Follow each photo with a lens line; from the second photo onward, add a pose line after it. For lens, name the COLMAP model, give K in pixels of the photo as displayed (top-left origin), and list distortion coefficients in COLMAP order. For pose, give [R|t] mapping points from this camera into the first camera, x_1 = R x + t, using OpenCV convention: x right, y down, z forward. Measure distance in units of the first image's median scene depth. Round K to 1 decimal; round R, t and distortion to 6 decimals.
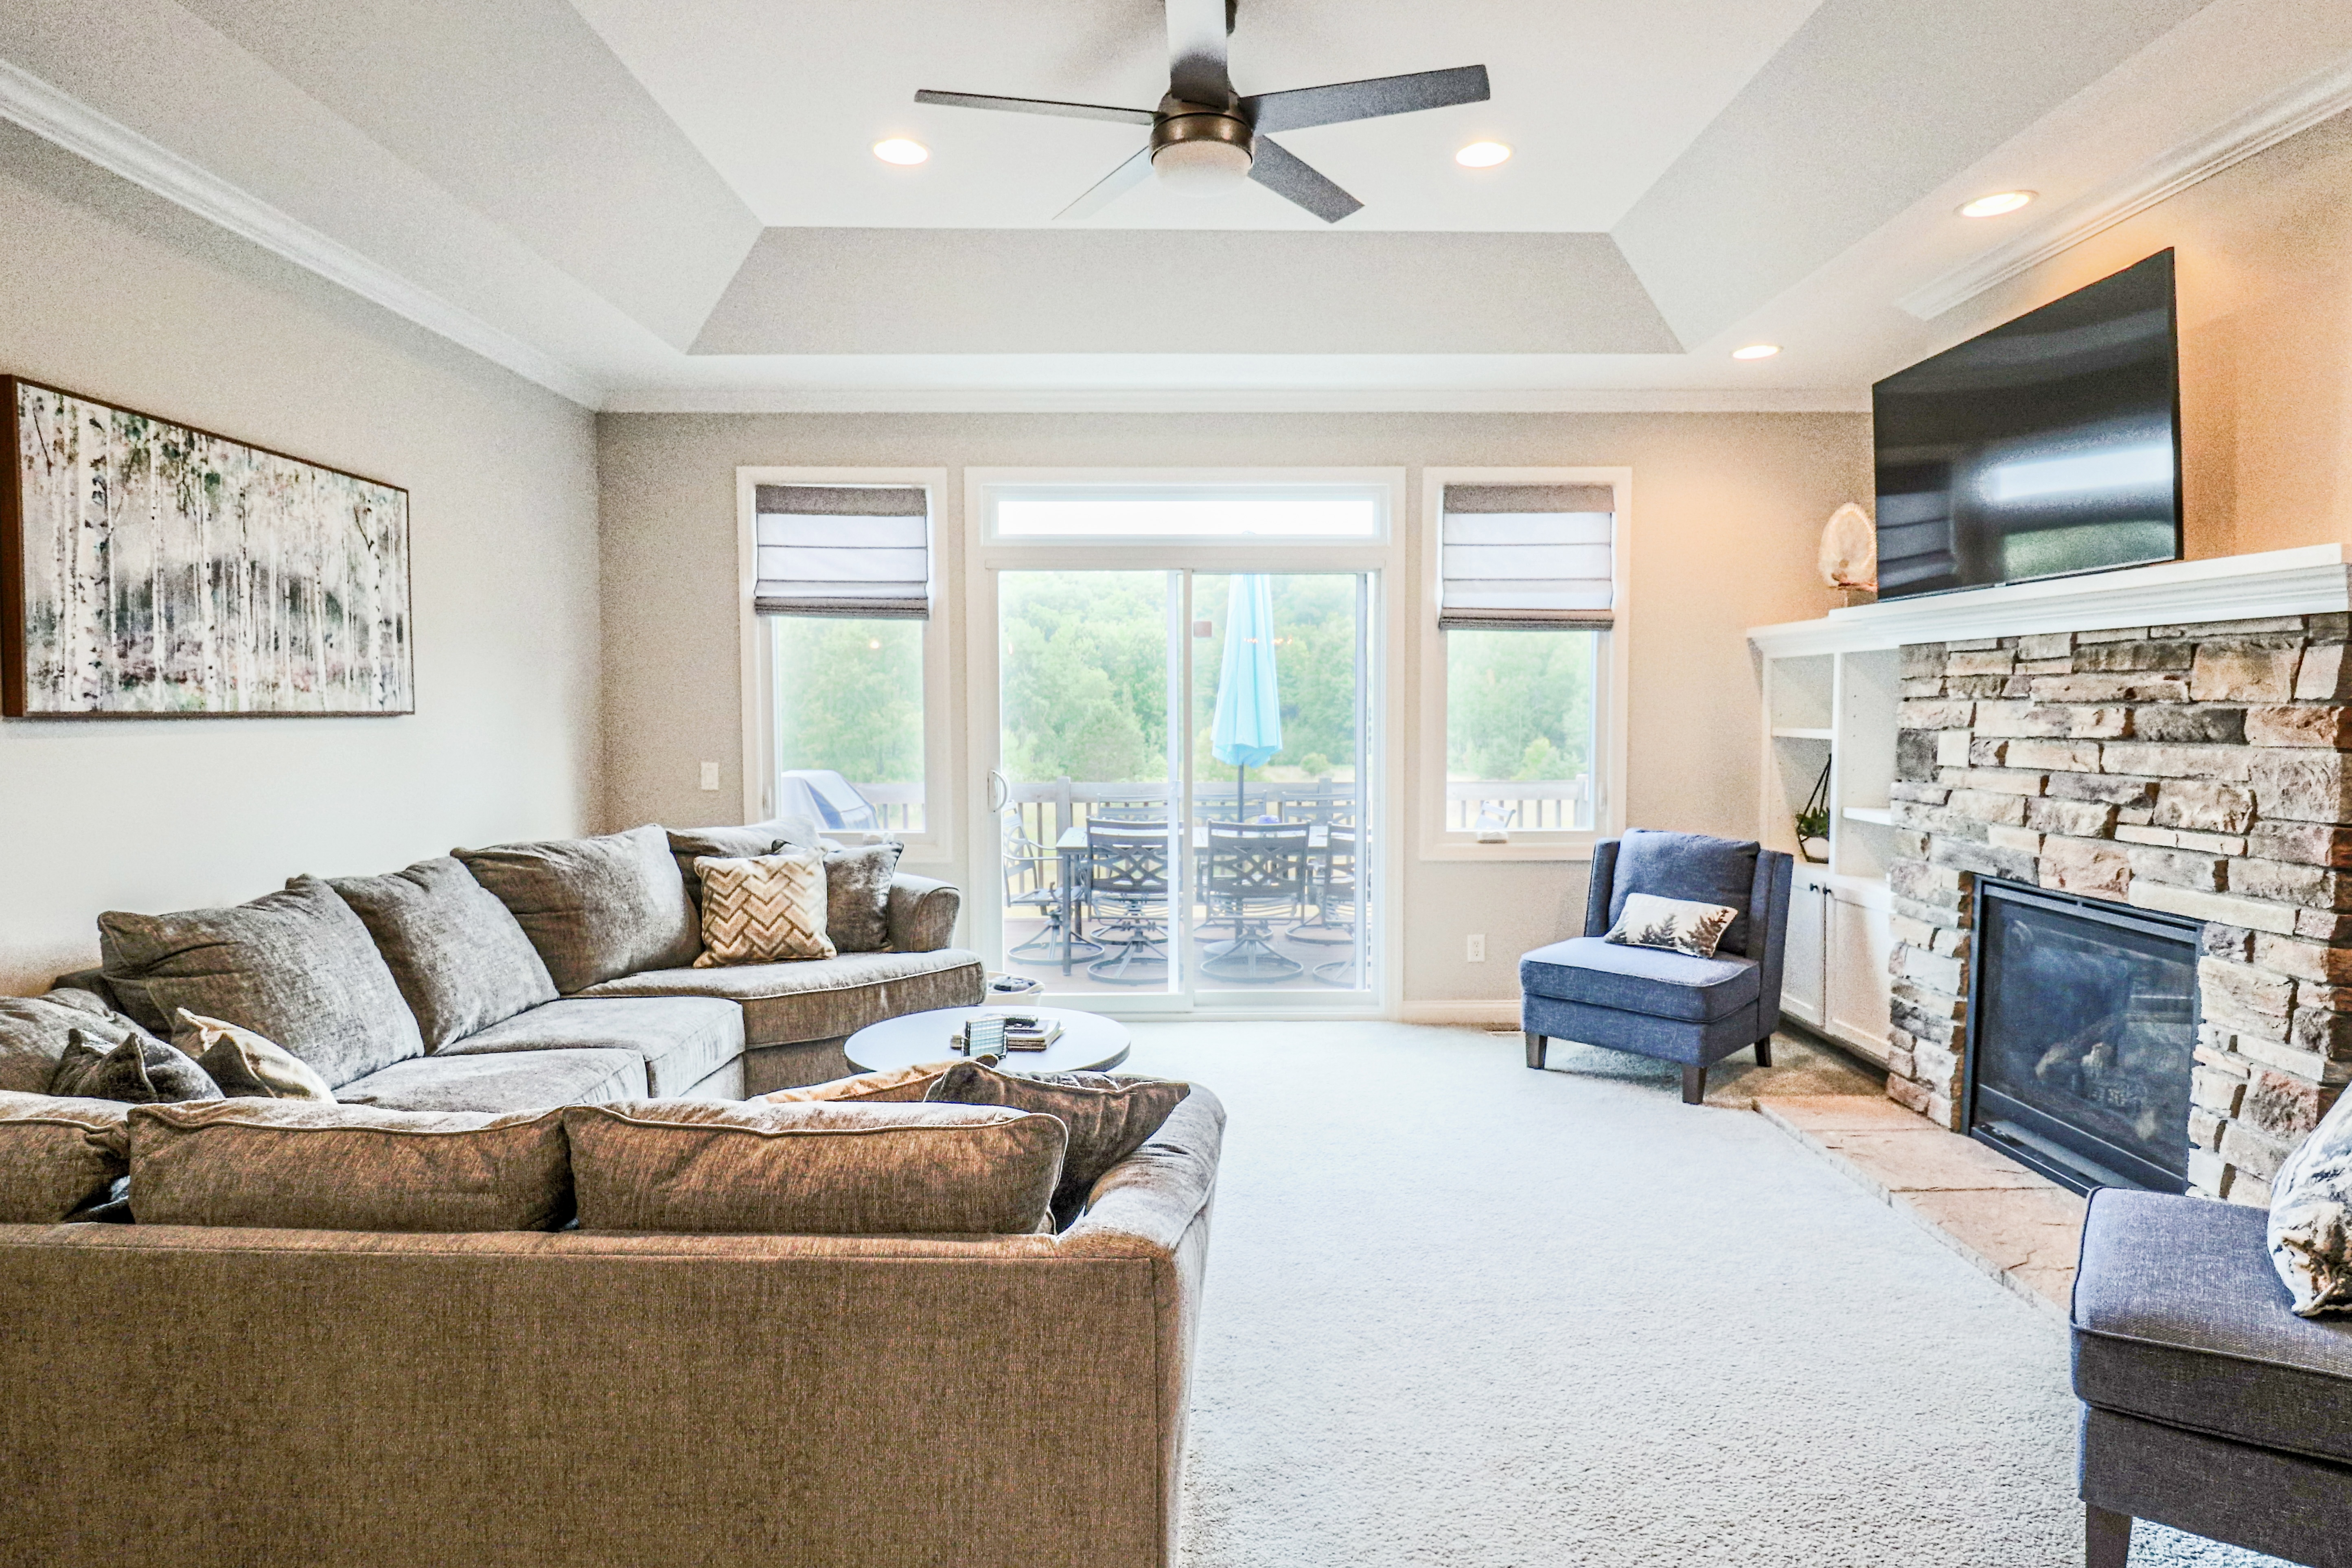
lens RADIAL K [[1290.7, 0, 1183.8], [0, 1290.7, 778.4], [0, 0, 1]] dist [0.002368, -0.006087]
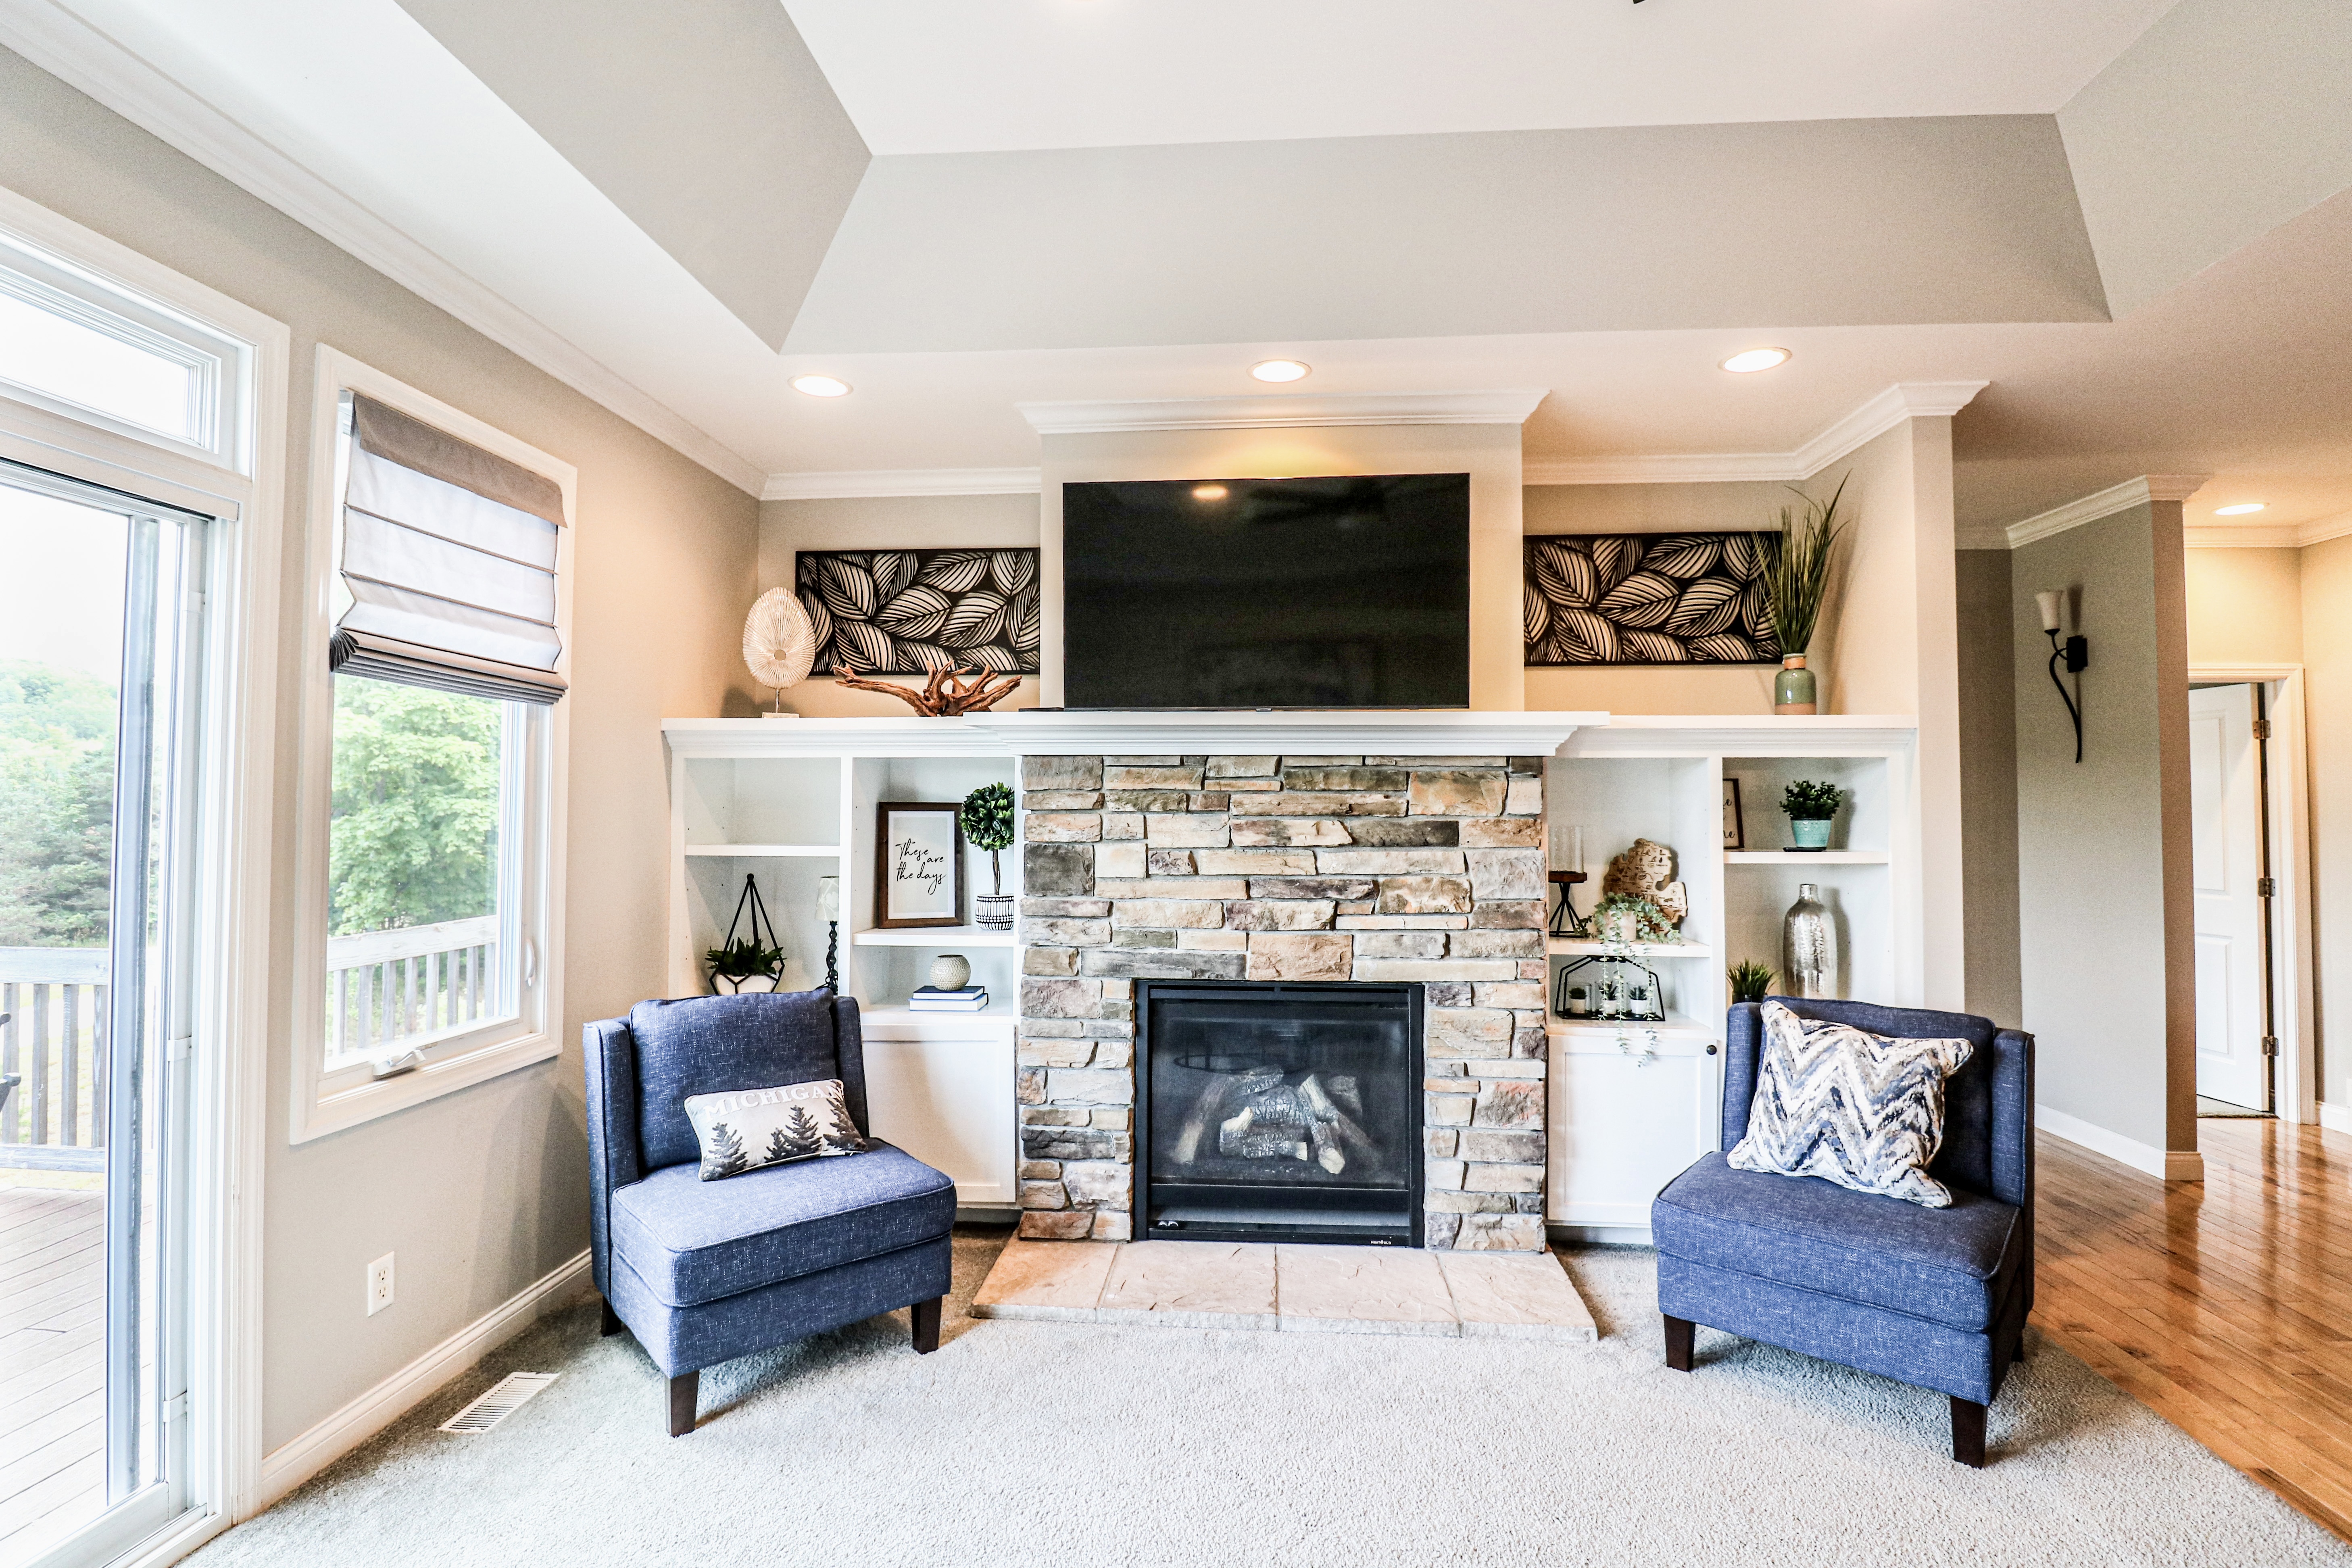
lens RADIAL K [[1132.4, 0, 1185.0], [0, 1132.4, 771.1], [0, 0, 1]] dist [-0.004243, -0.002155]
pose [[0.079937, 0.033185, 0.996247, -0.296827], [0.055016, 0.997775, -0.037650, -0.057612], [-0.995280, 0.057820, 0.077934, 0.887638]]
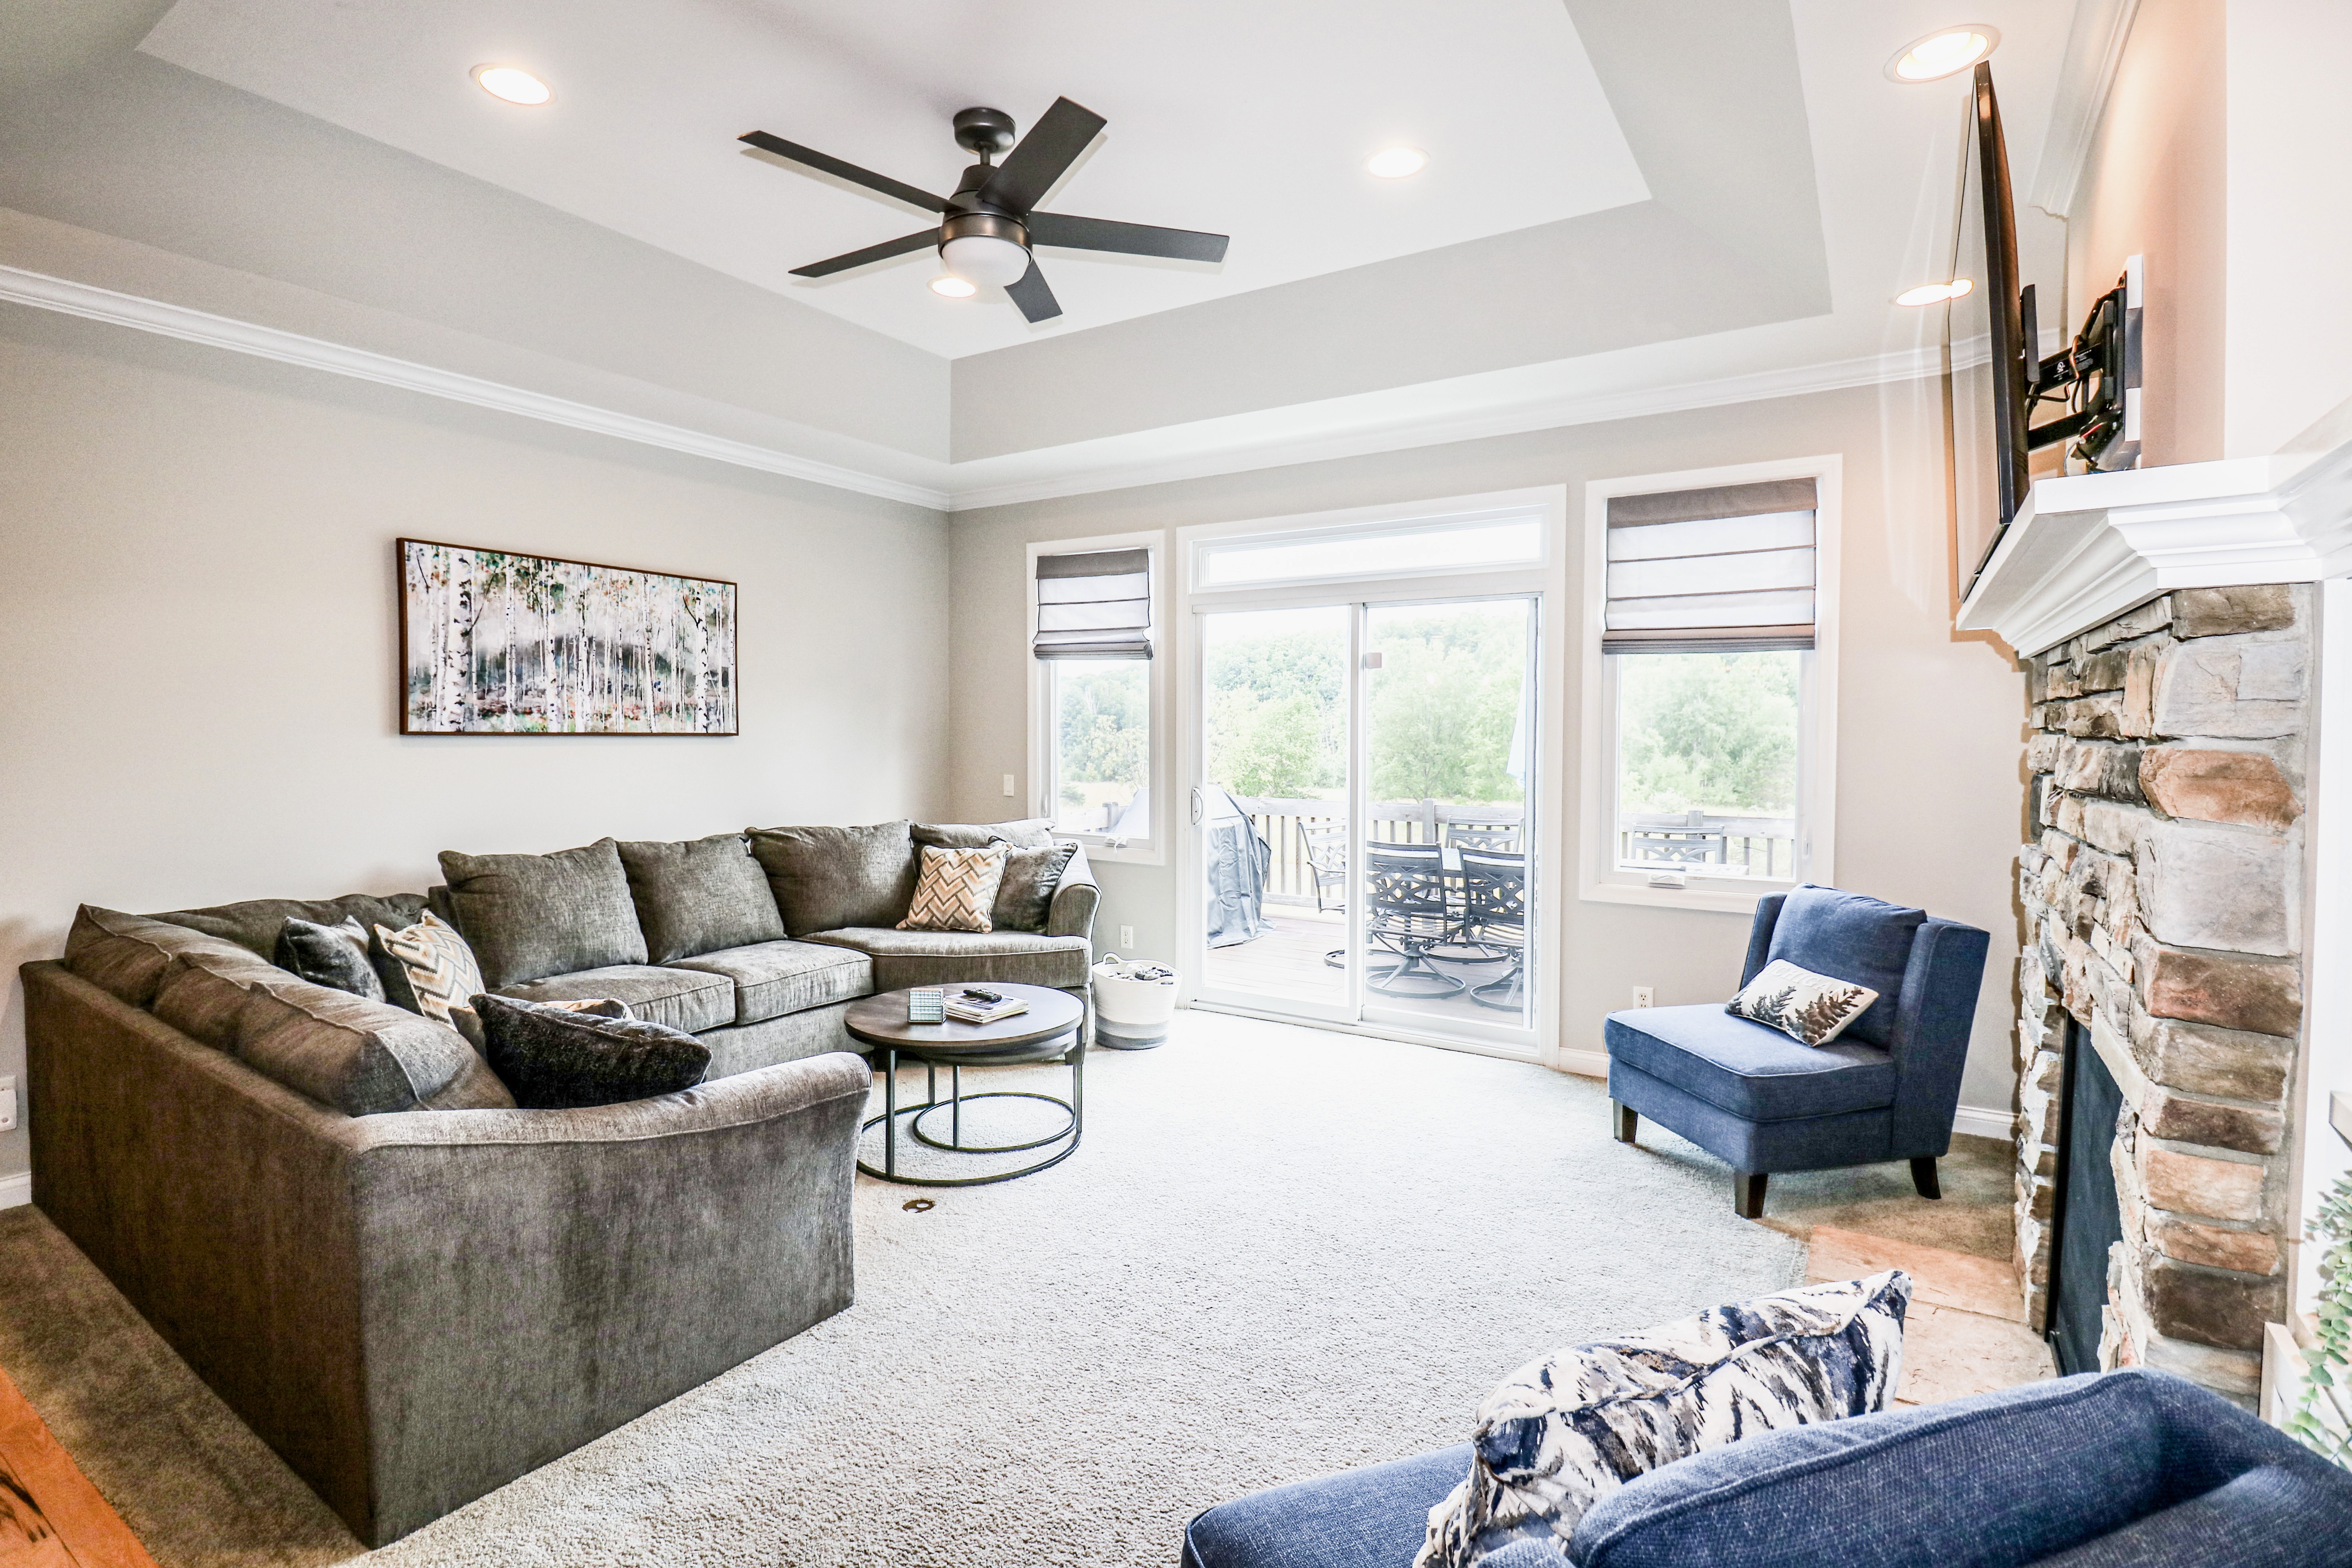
lens RADIAL K [[1132.4, 0, 1173.2], [0, 1132.4, 779.5], [0, 0, 1]] dist [-0.004243, -0.002155]
pose [[0.834358, 0.029800, -0.550417, 0.544344], [-0.037114, 0.999309, -0.002157, -0.015385], [0.549972, 0.022228, 0.834887, 0.206584]]
